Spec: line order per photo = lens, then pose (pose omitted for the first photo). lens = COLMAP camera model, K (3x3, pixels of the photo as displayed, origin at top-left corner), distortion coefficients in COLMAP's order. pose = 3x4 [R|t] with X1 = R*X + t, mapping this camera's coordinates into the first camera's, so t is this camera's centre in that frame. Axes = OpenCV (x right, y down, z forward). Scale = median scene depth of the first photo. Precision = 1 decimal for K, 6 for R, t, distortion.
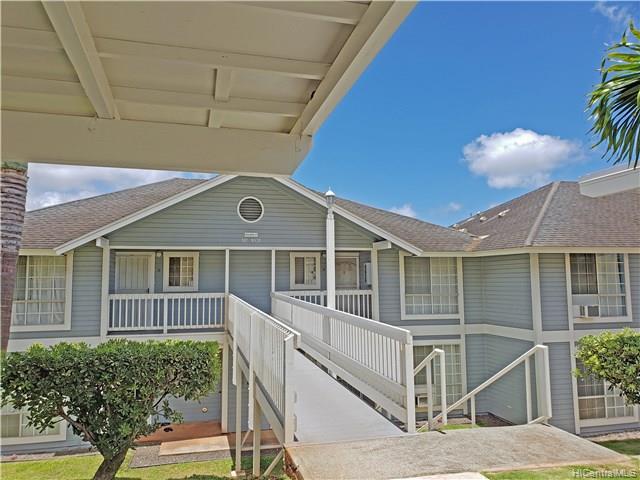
lens RADIAL K [[483.4, 0, 320.0], [0, 483.4, 240.0], [0, 0, 1]] dist [0.093763, -0.001879]
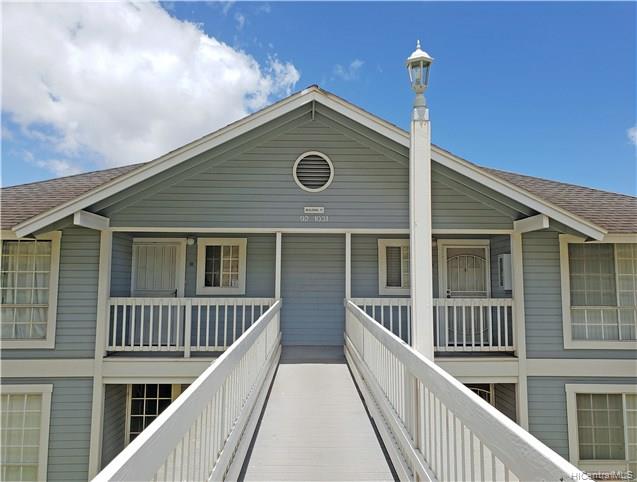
lens RADIAL K [[537.8, 0, 318.5], [0, 537.8, 241.0], [0, 0, 1]] dist [0.102501, -0.002137]
pose [[0.973864, -0.006069, -0.227052, 0.026936], [0.007285, 0.999963, 0.004517, 0.026819], [0.227016, -0.006053, 0.973872, 0.290345]]
